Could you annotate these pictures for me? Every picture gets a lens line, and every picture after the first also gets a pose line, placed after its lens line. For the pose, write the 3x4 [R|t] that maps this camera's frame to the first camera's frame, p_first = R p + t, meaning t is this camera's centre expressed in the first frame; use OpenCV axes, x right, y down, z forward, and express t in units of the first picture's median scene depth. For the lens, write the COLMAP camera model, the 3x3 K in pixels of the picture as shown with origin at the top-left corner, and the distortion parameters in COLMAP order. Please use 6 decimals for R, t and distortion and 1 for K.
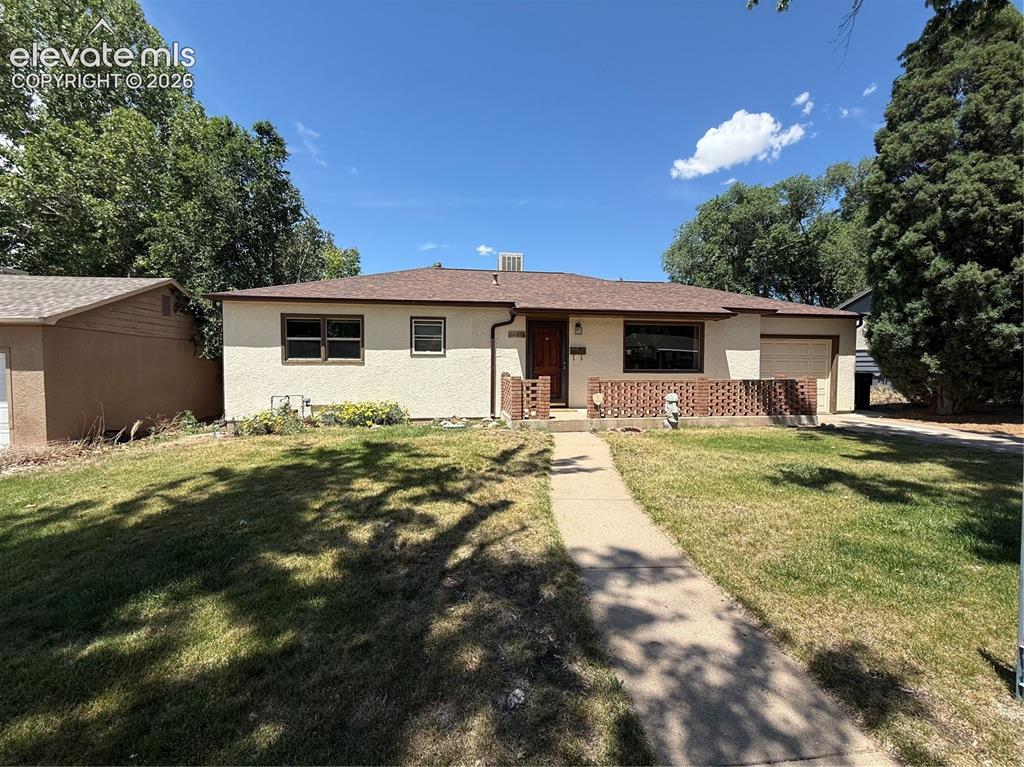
lens RADIAL K [[411.8, 0, 511.8], [0, 411.8, 381.3], [0, 0, 1]] dist [0.001317, 0.000050]
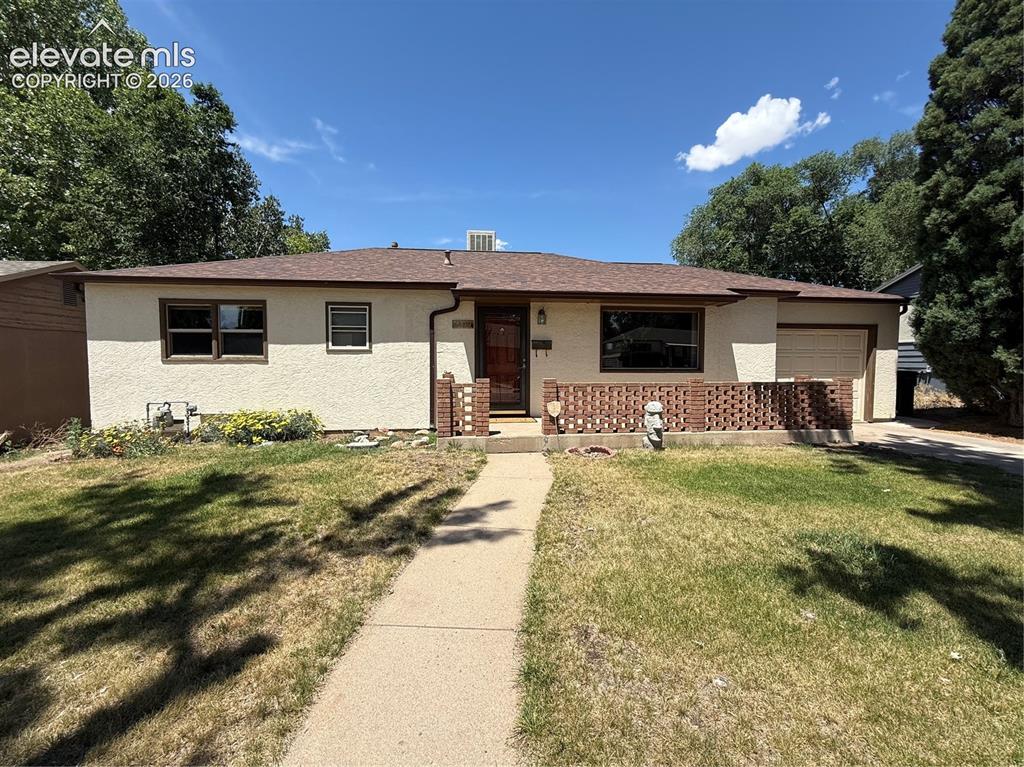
lens RADIAL K [[411.8, 0, 511.3], [0, 411.8, 380.3], [0, 0, 1]] dist [0.001317, 0.000050]
pose [[0.999481, -0.000274, -0.032224, 0.133764], [0.000652, 0.999931, 0.011720, -0.015623], [0.032219, -0.011735, 0.999412, 0.215493]]
